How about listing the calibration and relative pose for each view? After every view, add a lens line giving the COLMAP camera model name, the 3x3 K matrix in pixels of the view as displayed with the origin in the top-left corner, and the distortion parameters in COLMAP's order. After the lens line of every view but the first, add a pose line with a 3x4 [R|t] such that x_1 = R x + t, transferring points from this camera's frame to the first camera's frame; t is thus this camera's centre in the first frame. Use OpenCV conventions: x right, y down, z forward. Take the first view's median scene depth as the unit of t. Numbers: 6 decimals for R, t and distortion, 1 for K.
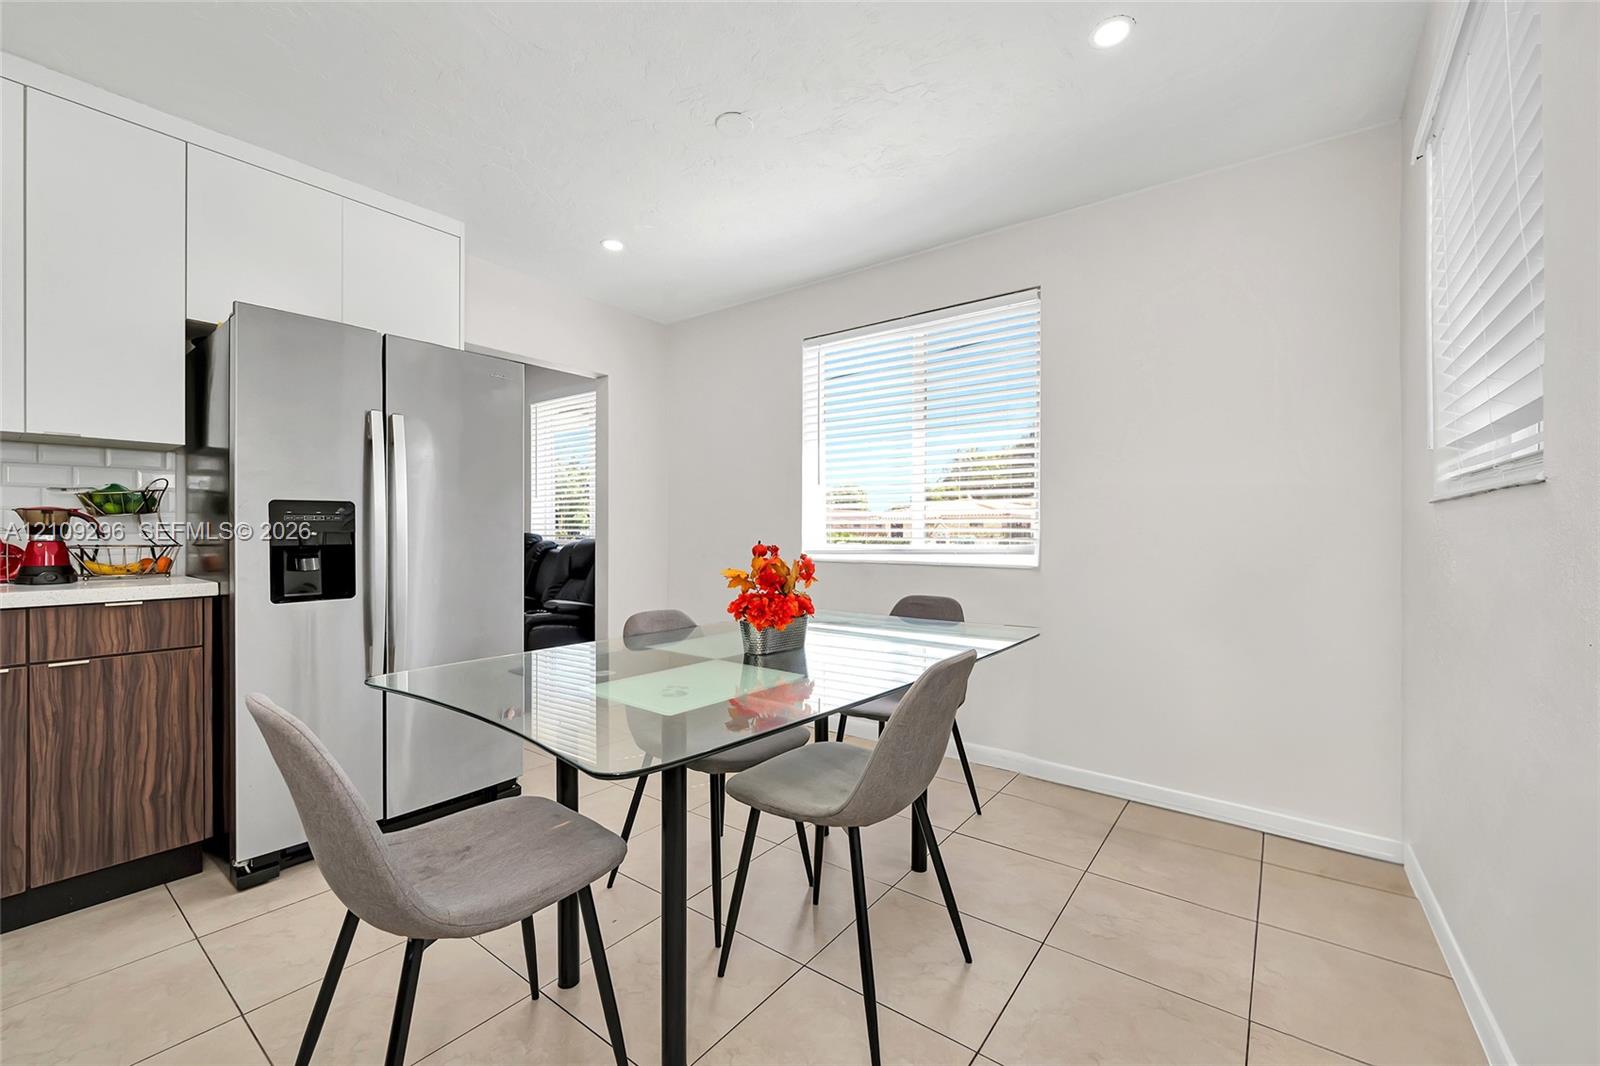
lens RADIAL K [[648.0, 0, 799.8], [0, 648.0, 531.5], [0, 0, 1]] dist [-0.005309, -0.000161]
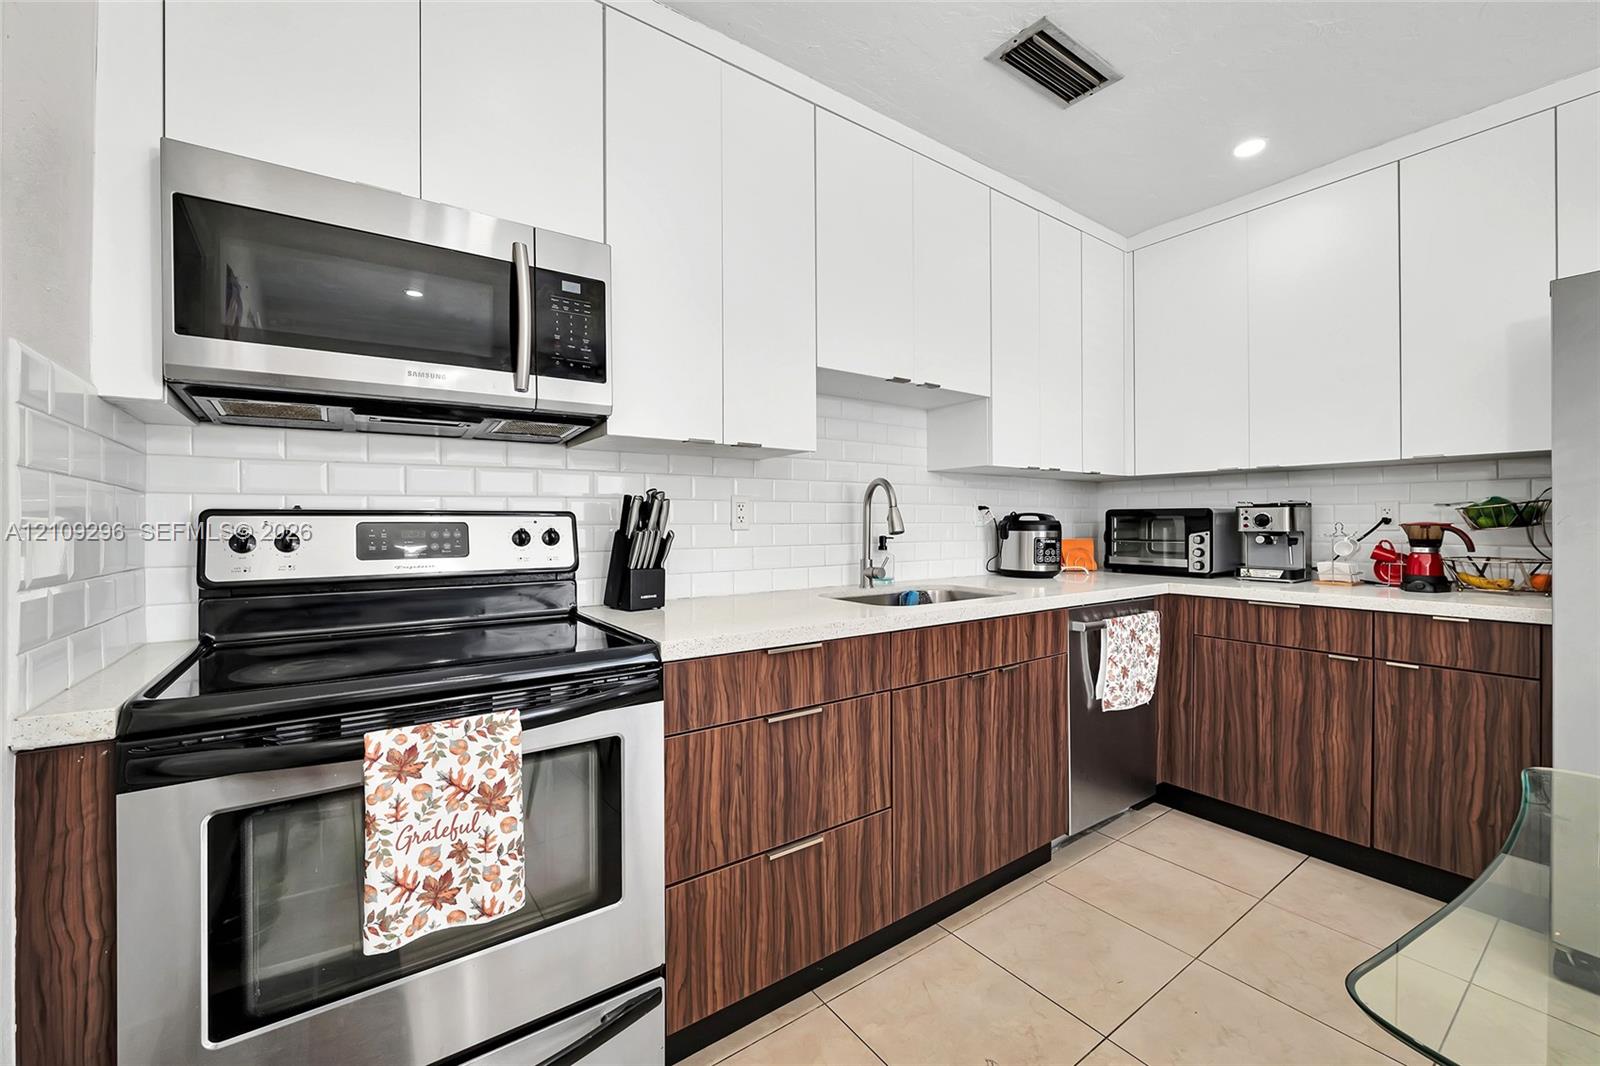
lens RADIAL K [[648.0, 0, 807.3], [0, 648.0, 524.2], [0, 0, 1]] dist [-0.005309, -0.000161]
pose [[-0.289348, 0.006276, -0.957203, 0.213741], [0.000561, 0.999979, 0.006387, -0.043350], [0.957224, 0.001311, -0.289346, 0.308958]]
